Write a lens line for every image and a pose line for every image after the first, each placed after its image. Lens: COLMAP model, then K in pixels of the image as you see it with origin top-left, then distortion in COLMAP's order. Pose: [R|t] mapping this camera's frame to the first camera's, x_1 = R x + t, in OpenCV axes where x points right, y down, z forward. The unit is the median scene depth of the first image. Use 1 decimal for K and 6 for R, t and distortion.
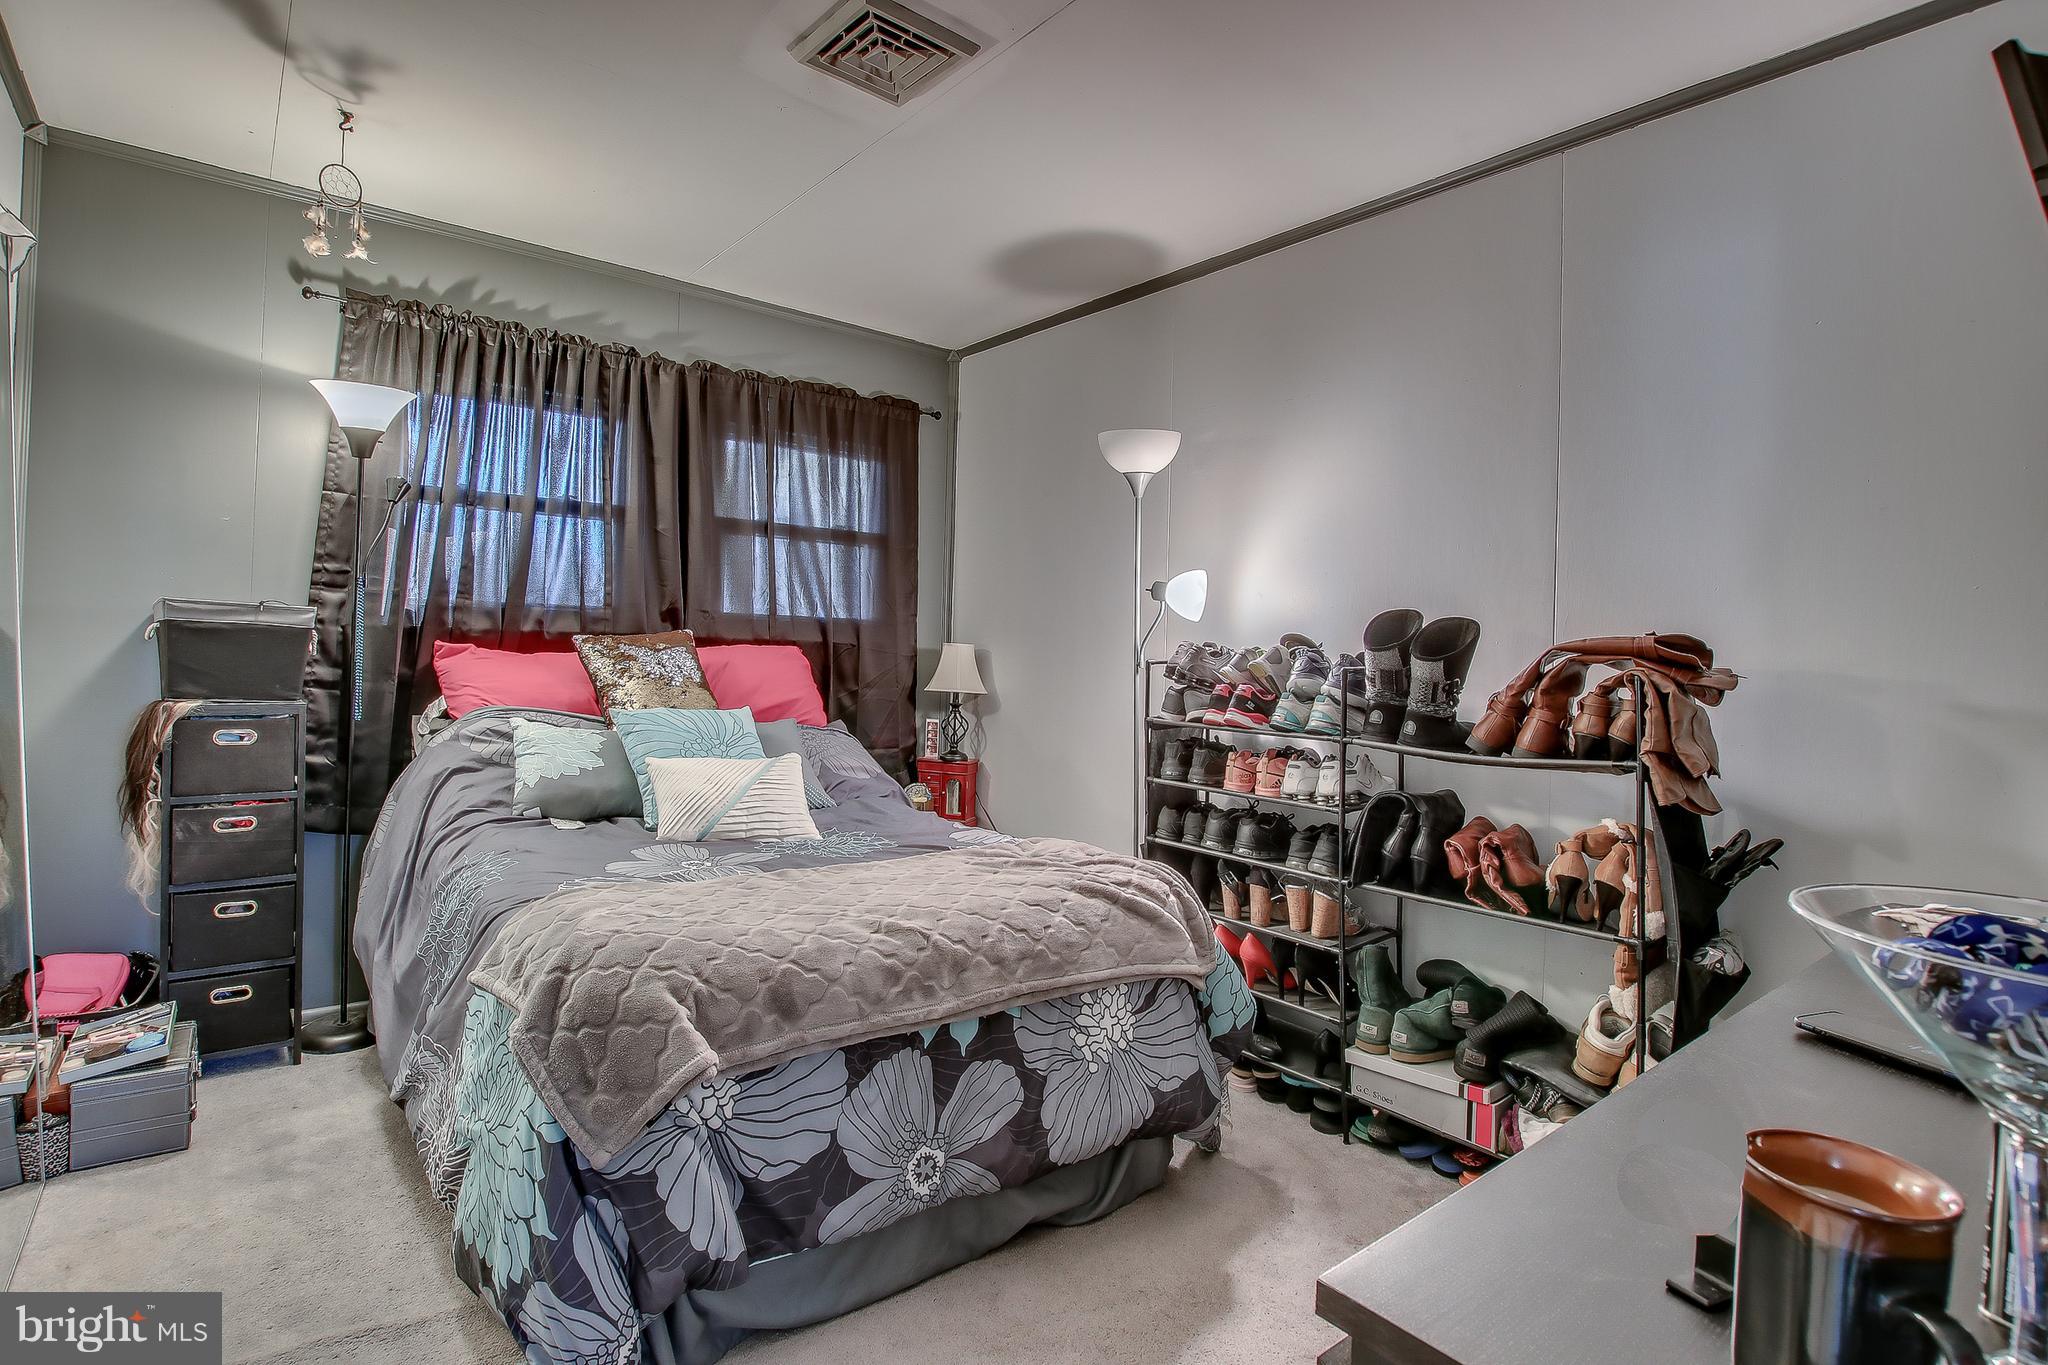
lens RADIAL K [[998.8, 0, 1034.0], [0, 998.8, 627.6], [0, 0, 1]] dist [-0.024563, 0.001208]
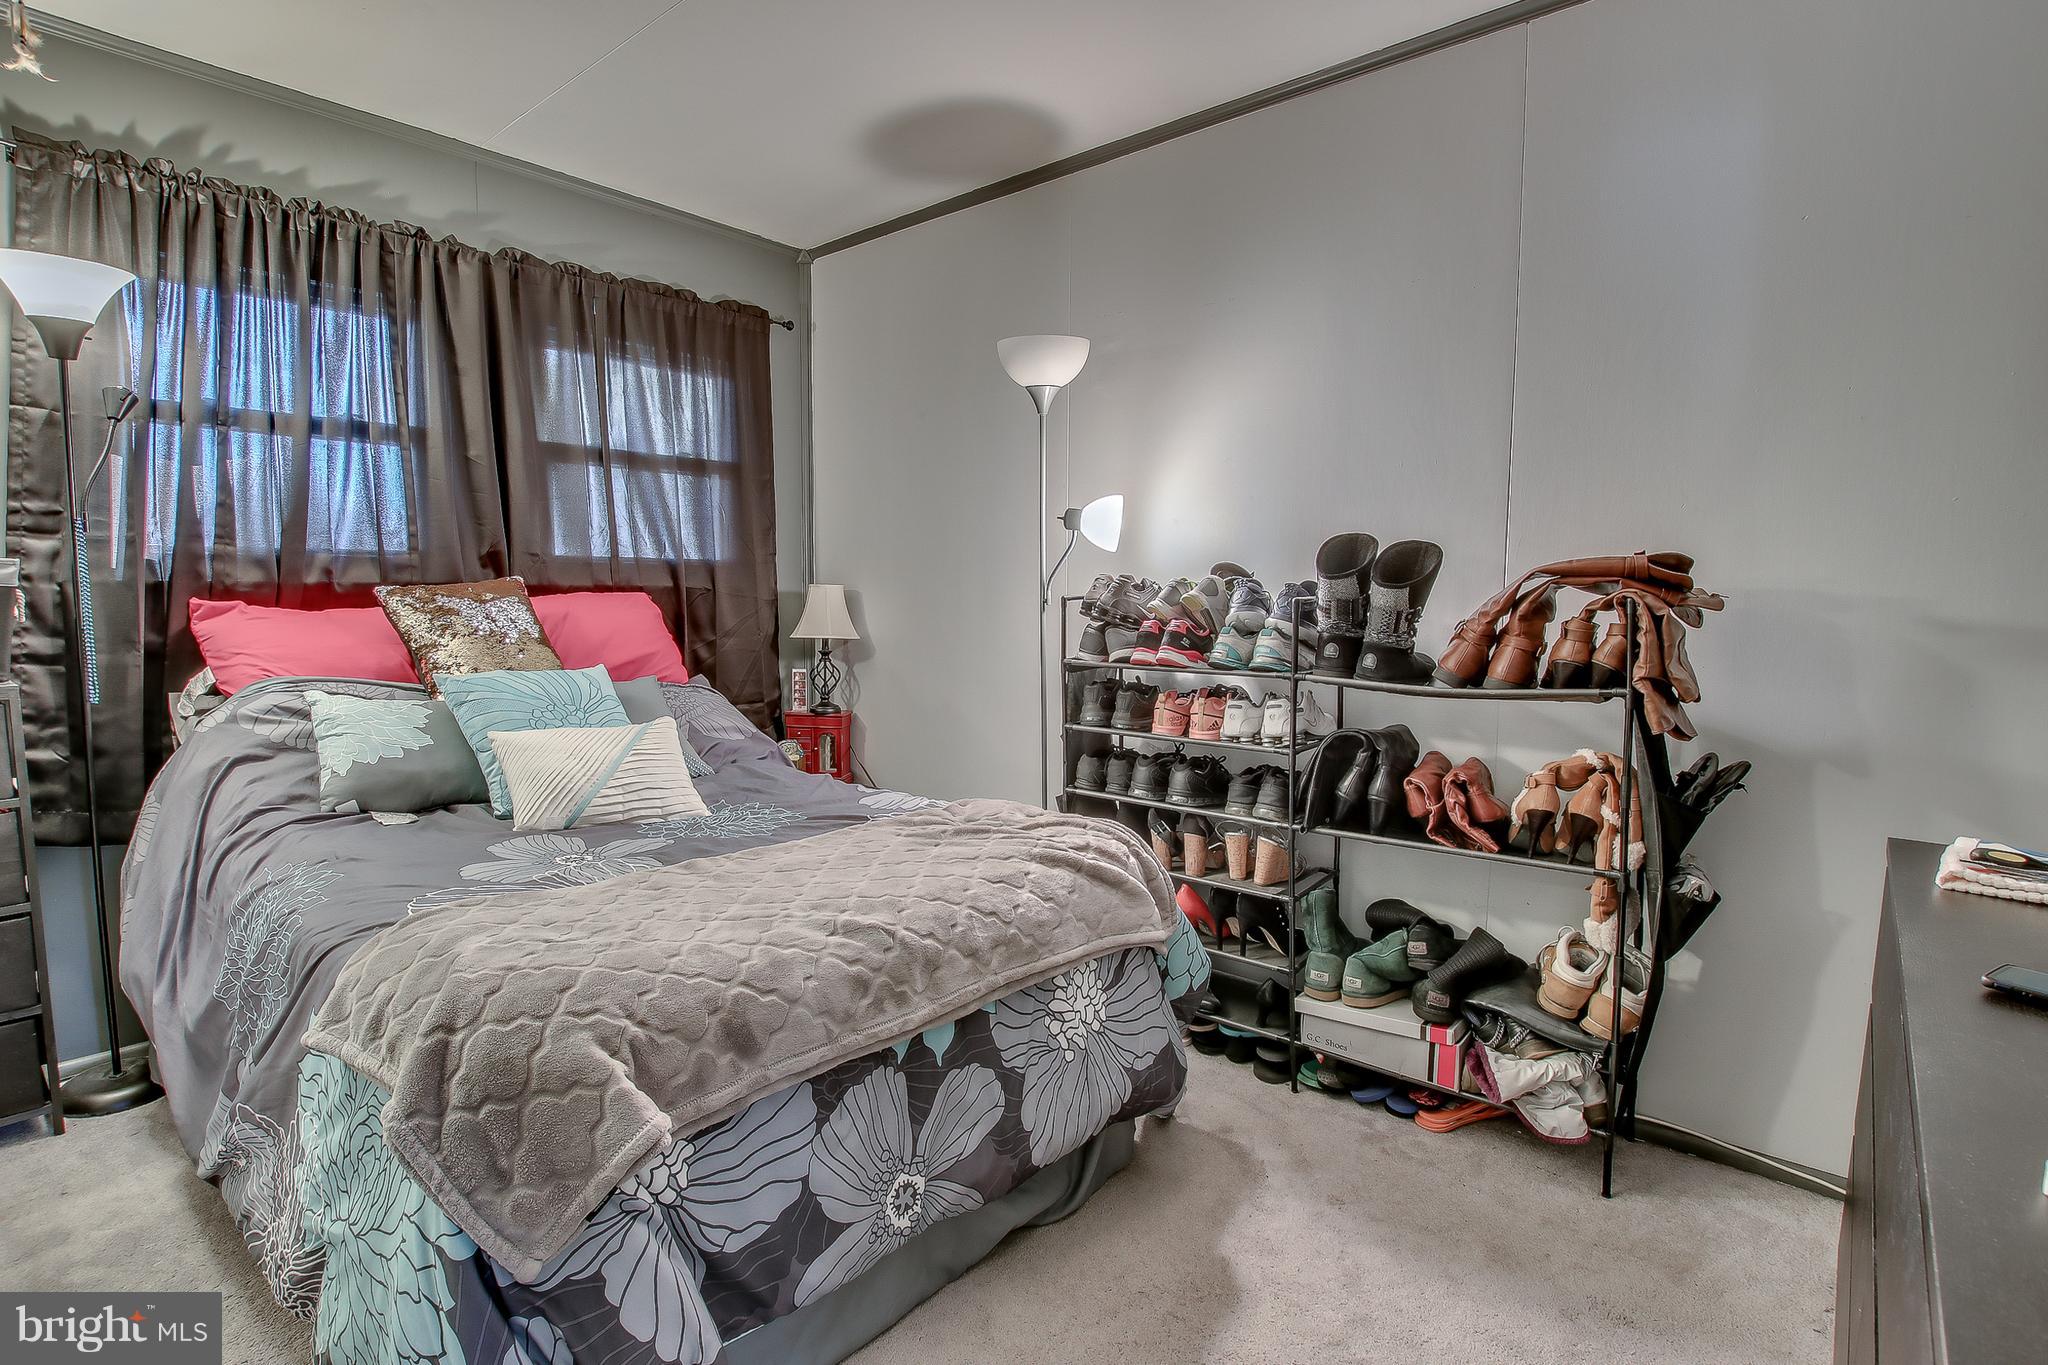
lens RADIAL K [[1018.9, 0, 1026.4], [0, 1018.9, 667.3], [0, 0, 1]] dist [-0.028258, 0.002778]
pose [[0.986649, -0.039337, 0.158038, -0.086407], [0.023457, 0.994597, 0.101123, 0.003216], [-0.161162, -0.096066, 0.982241, 0.117553]]
